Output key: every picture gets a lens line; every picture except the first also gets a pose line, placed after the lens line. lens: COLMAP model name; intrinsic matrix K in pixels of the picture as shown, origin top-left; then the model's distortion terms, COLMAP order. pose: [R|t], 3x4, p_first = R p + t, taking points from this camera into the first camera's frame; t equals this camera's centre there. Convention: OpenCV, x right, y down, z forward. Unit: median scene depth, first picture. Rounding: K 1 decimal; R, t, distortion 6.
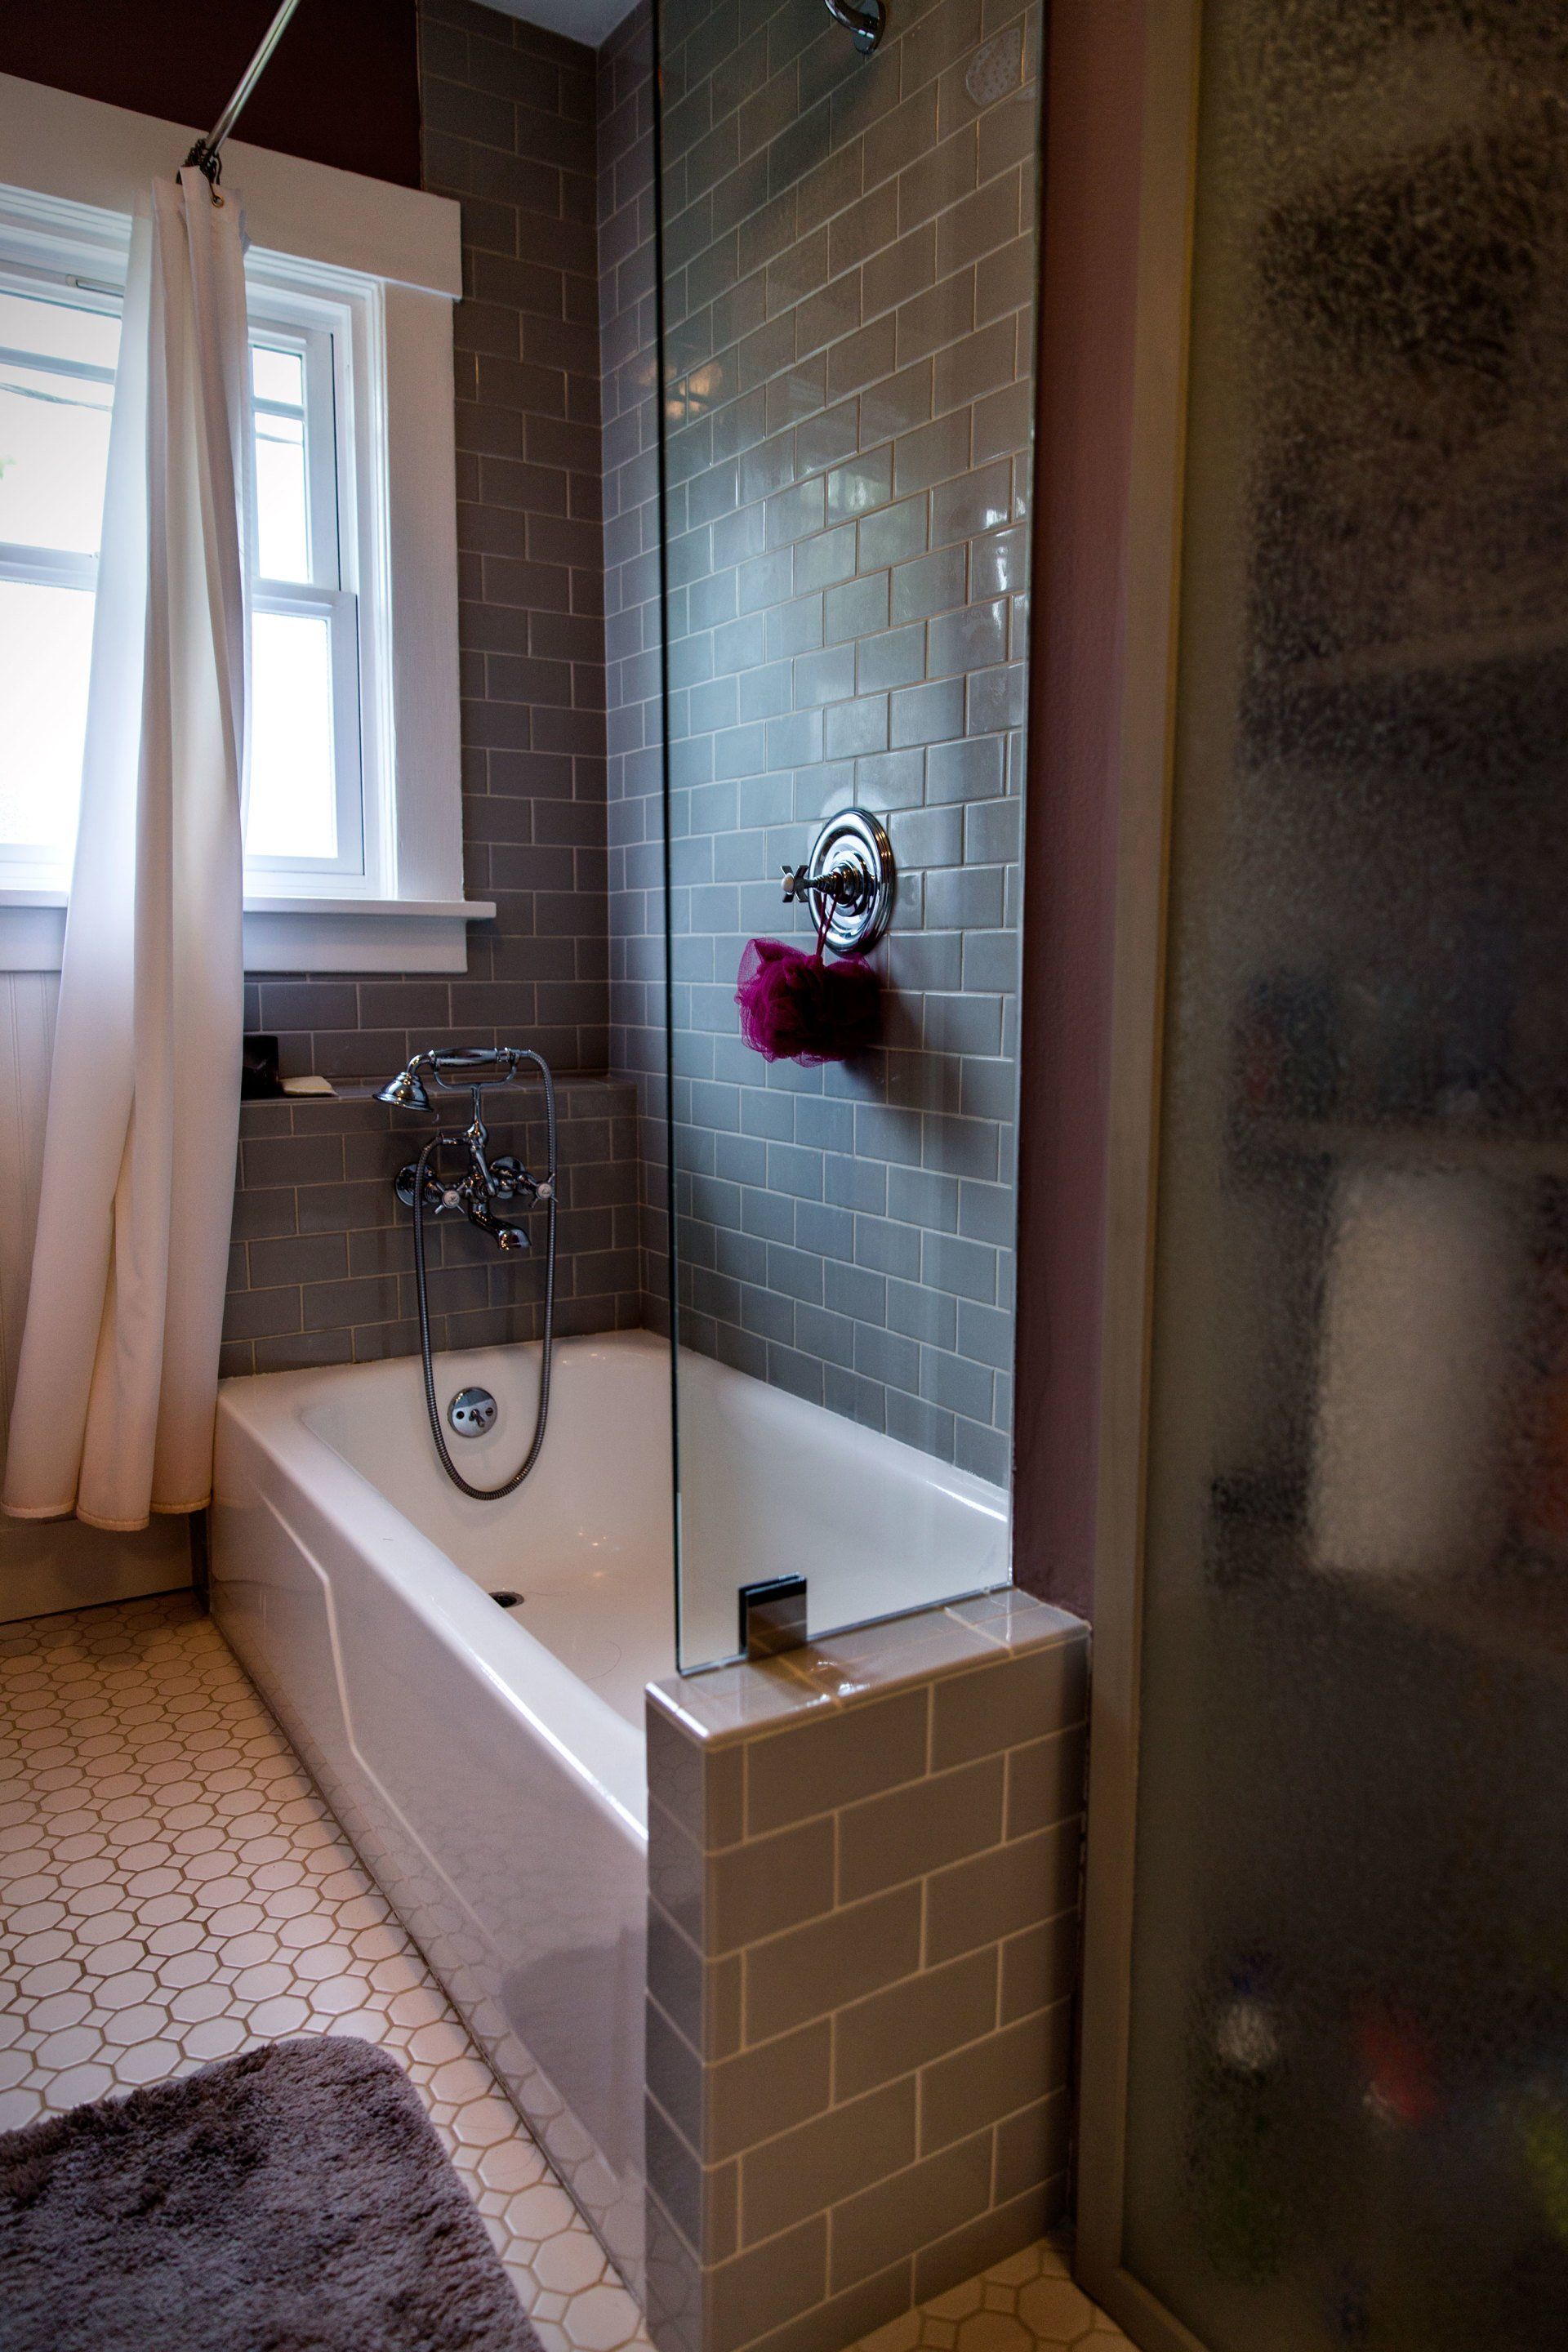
lens RADIAL K [[1588.5, 0, 784.0], [0, 1588.5, 1176.0], [0, 0, 1]] dist [0.008765, 0.003003]
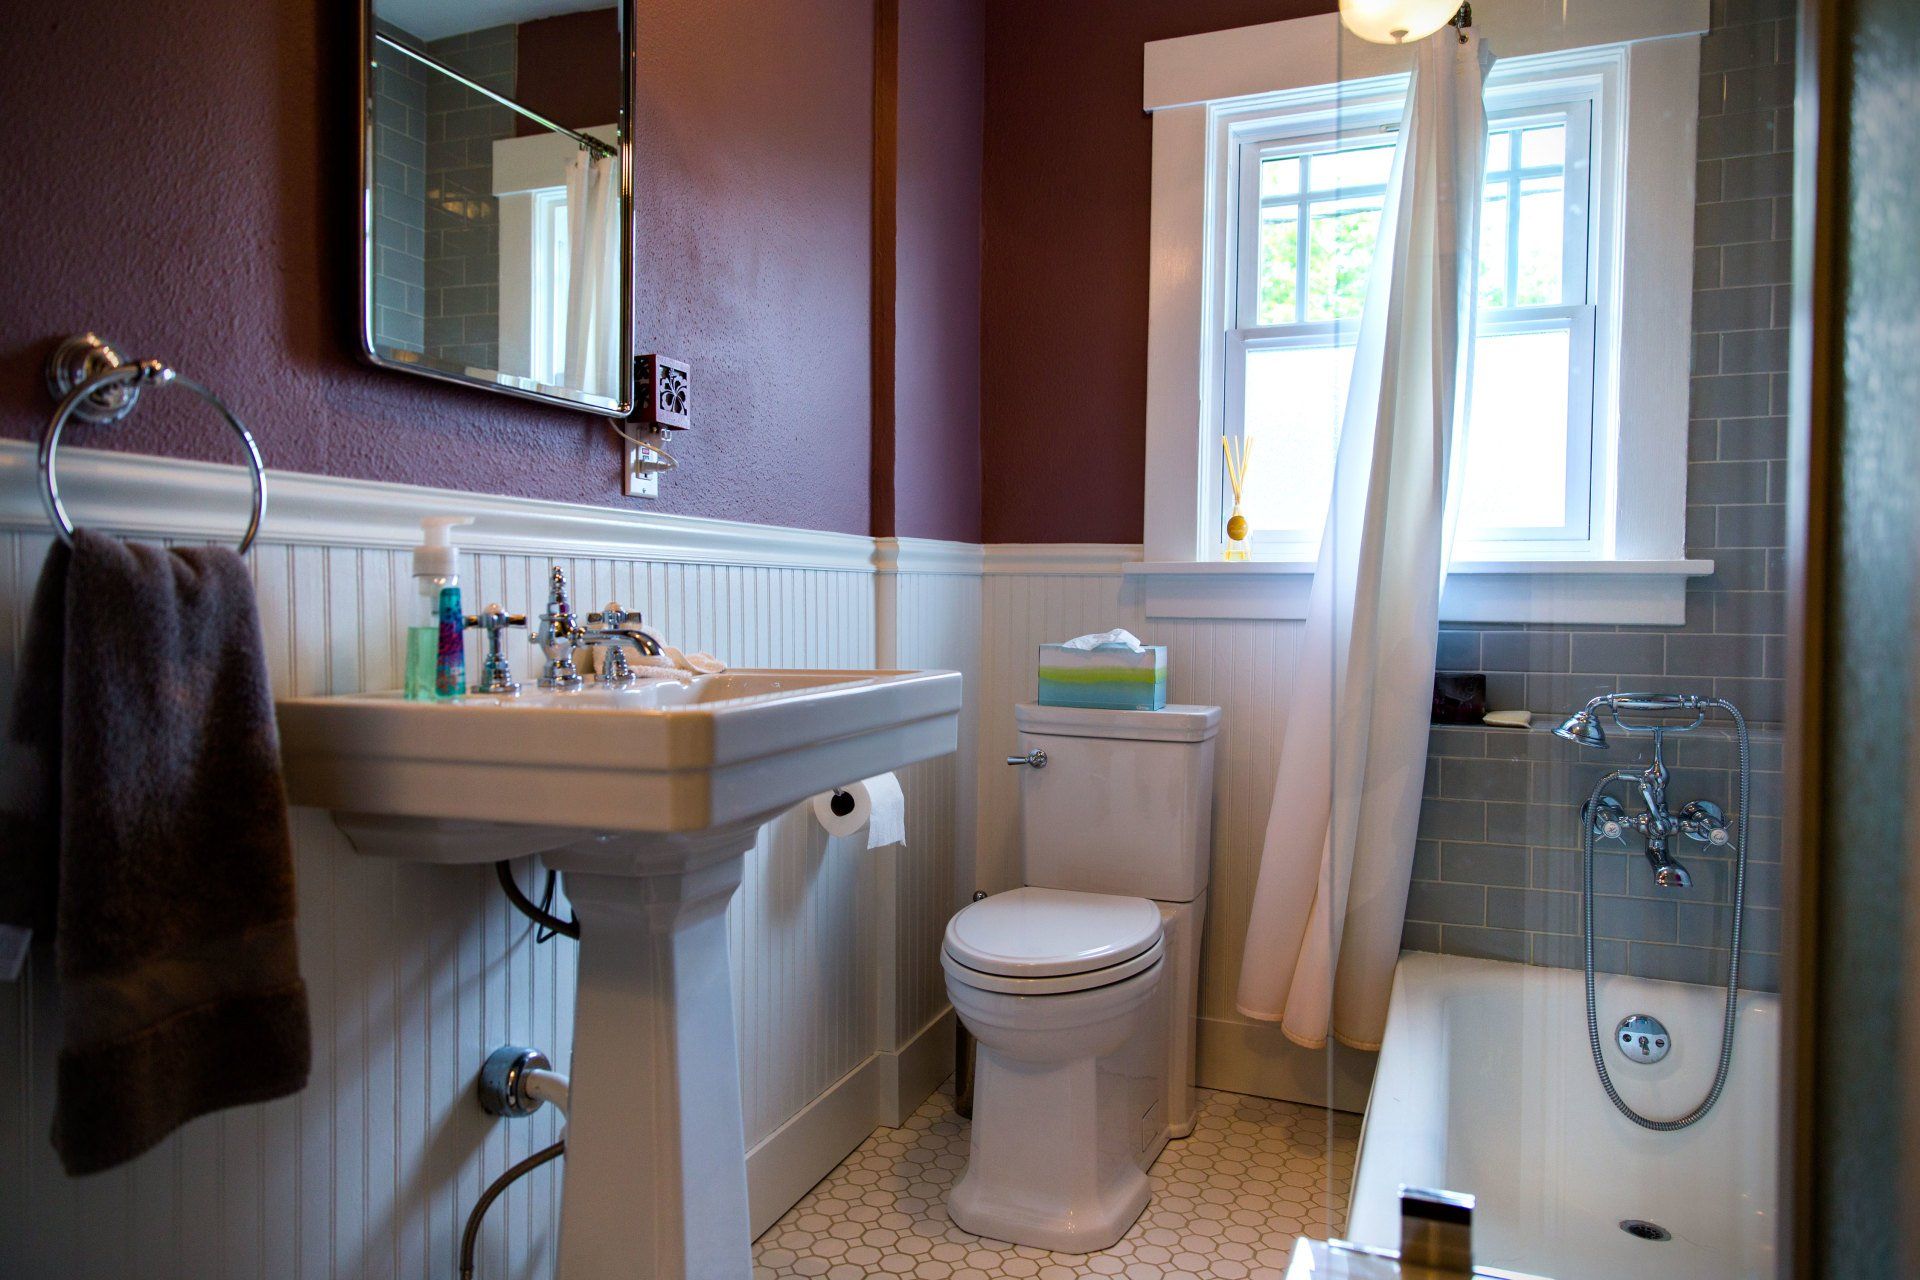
lens RADIAL K [[1308.5, 0, 965.0], [0, 1308.5, 619.7], [0, 0, 1]] dist [-0.000226, 0.001652]
pose [[0.562424, 0.007588, -0.826814, 0.311428], [-0.118927, 0.990303, -0.071809, -0.012378], [0.818252, 0.138718, 0.557872, 0.130367]]
